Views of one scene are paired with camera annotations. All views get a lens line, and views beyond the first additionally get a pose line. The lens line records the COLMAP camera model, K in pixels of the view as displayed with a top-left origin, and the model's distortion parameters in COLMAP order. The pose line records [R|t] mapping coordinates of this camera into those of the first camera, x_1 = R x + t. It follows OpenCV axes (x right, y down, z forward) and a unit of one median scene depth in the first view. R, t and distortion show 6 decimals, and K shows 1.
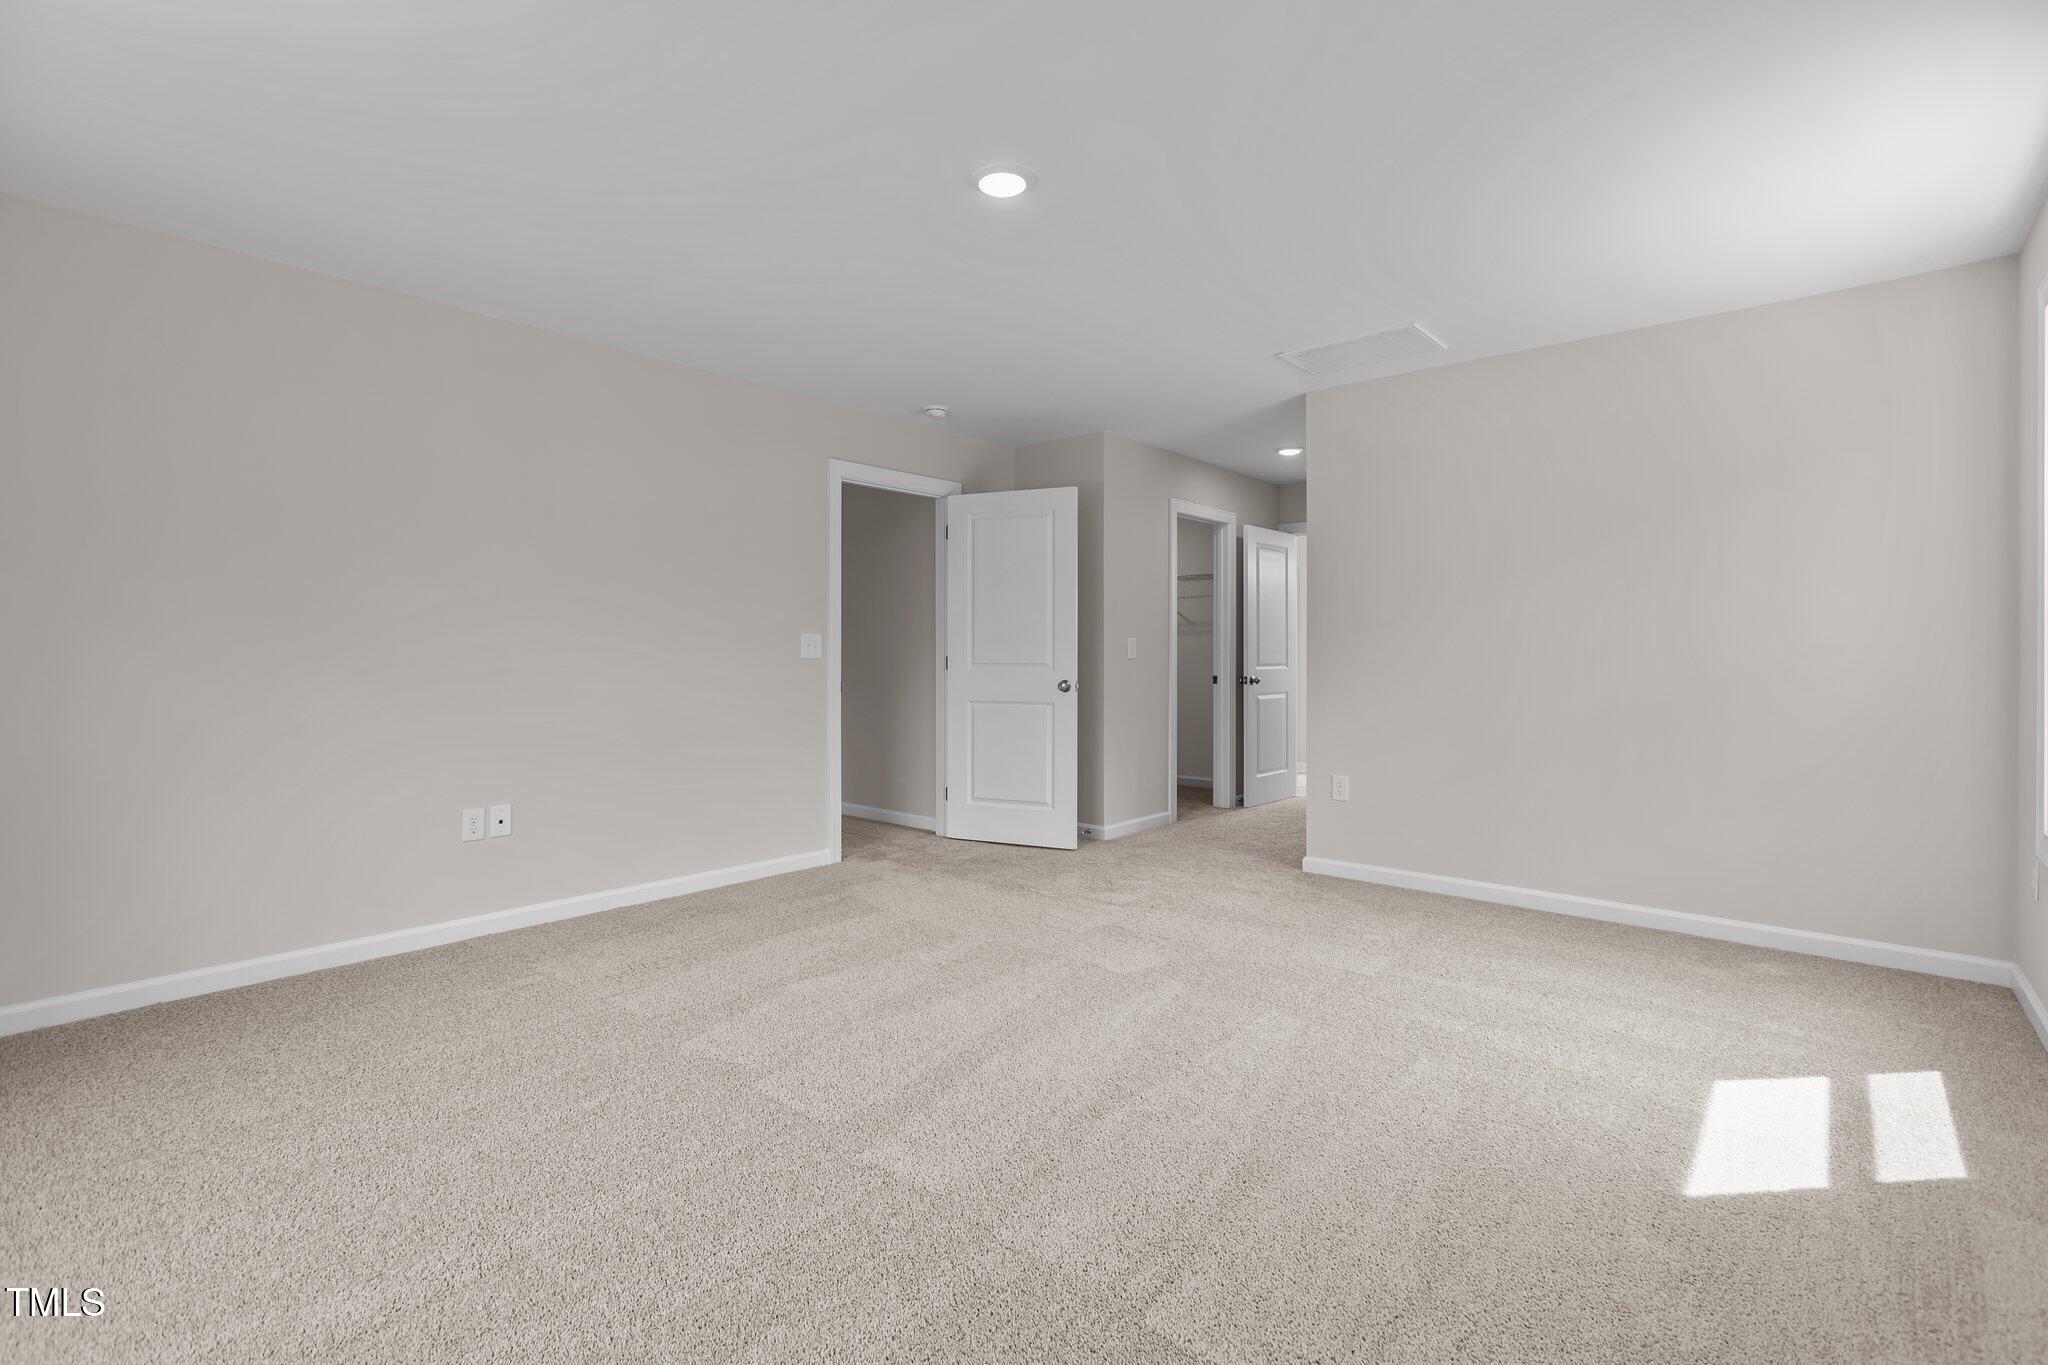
lens RADIAL K [[936.8, 0, 1017.0], [0, 936.8, 674.6], [0, 0, 1]] dist [0.004220, 0.000216]
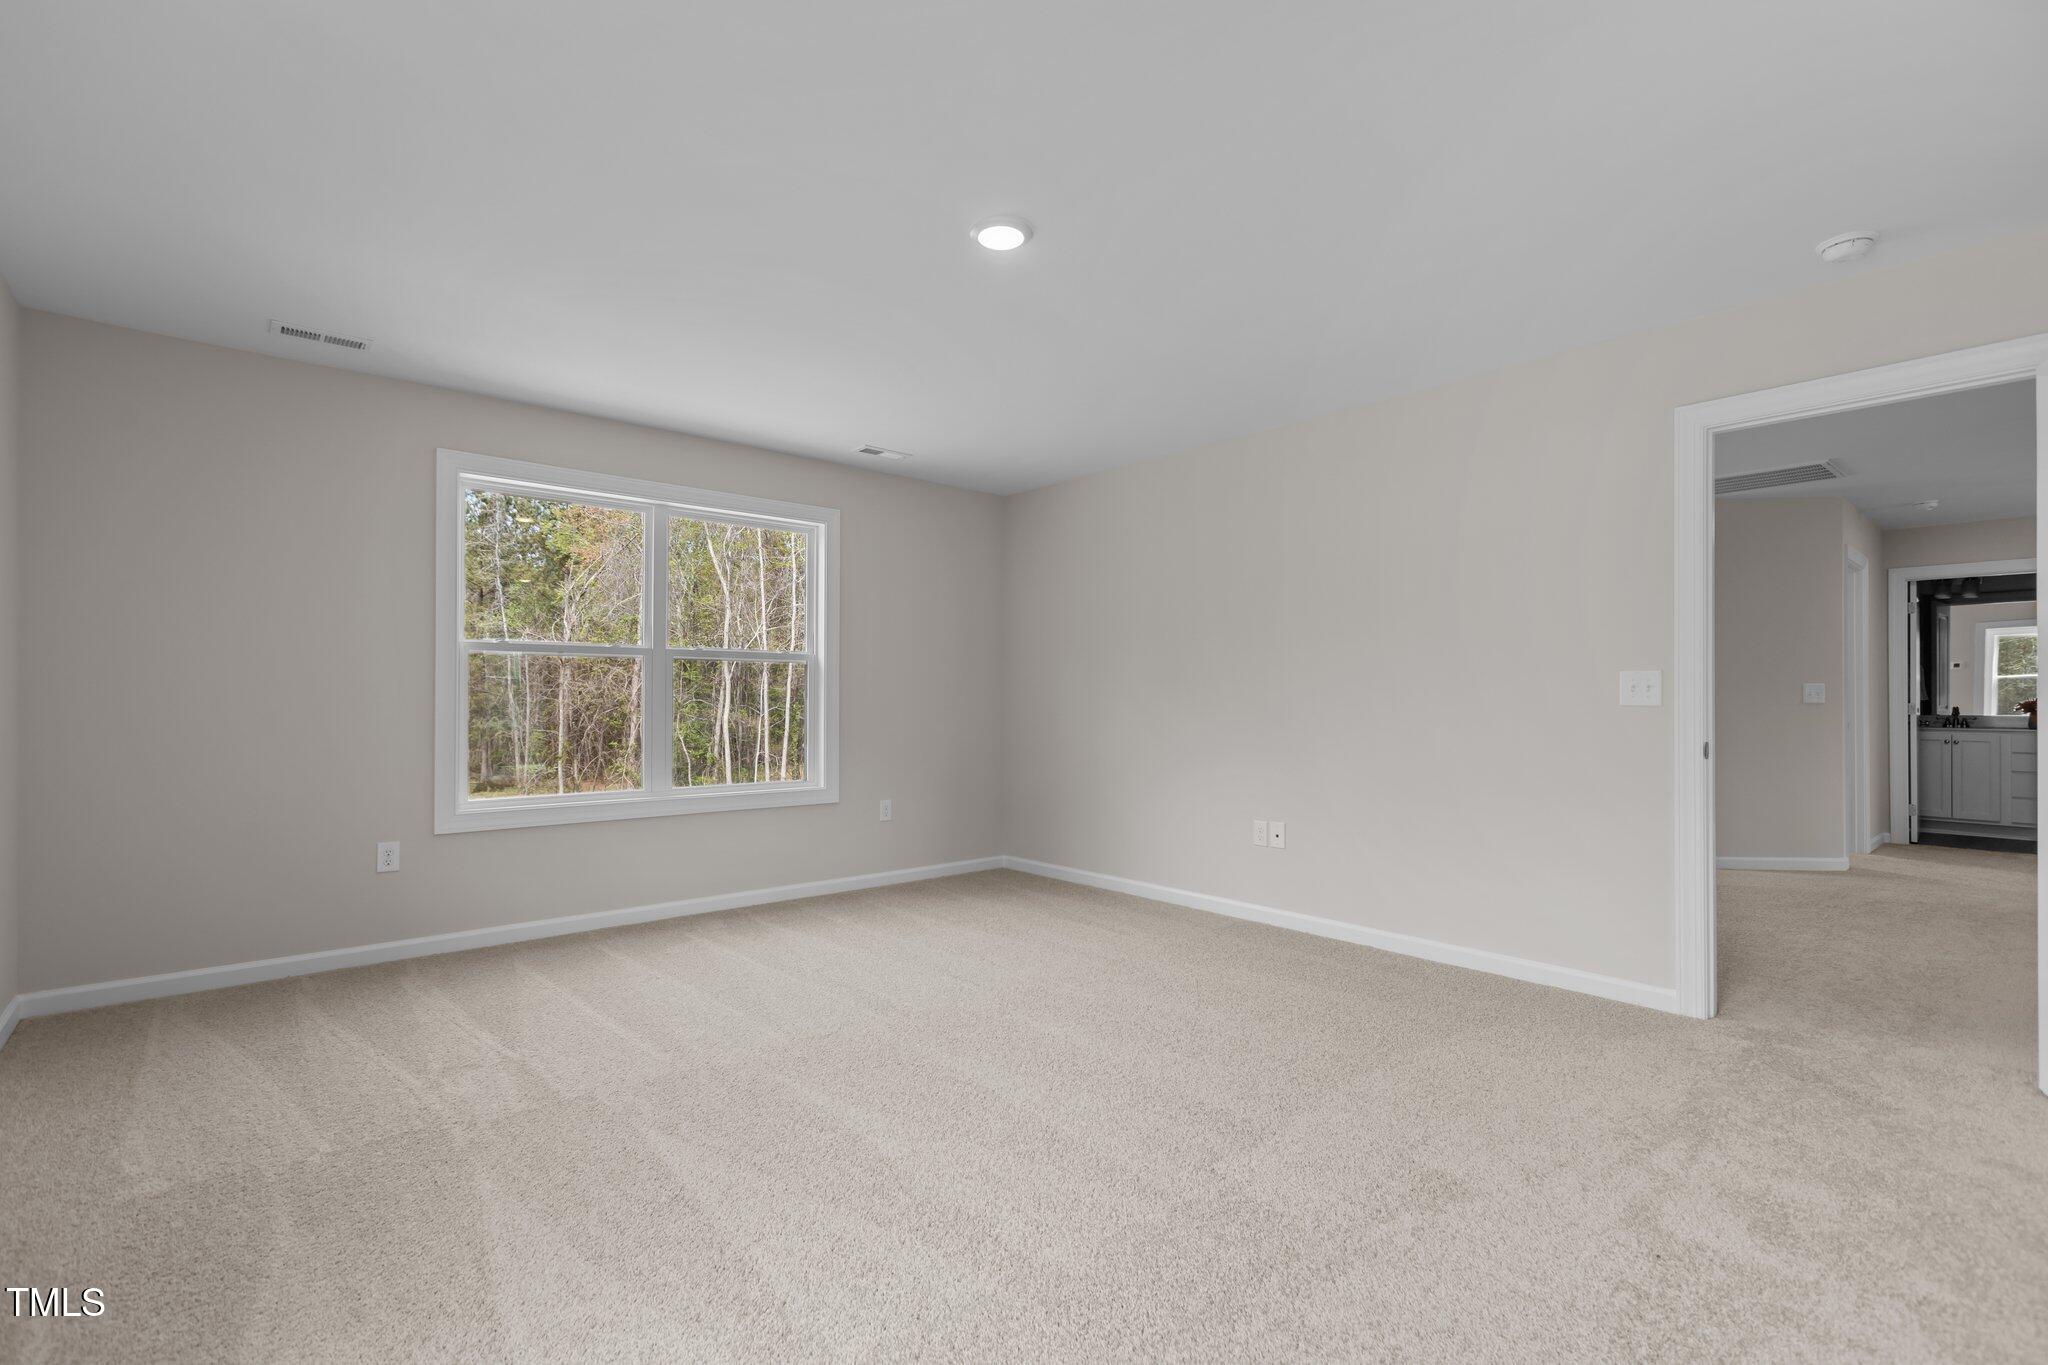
lens RADIAL K [[936.8, 0, 1026.2], [0, 936.8, 683.7], [0, 0, 1]] dist [0.004220, 0.000216]
pose [[-0.153199, 0.003539, -0.988189, 0.538080], [-0.003664, 0.999985, 0.004149, -0.034939], [0.988189, 0.004256, -0.153184, 0.656419]]
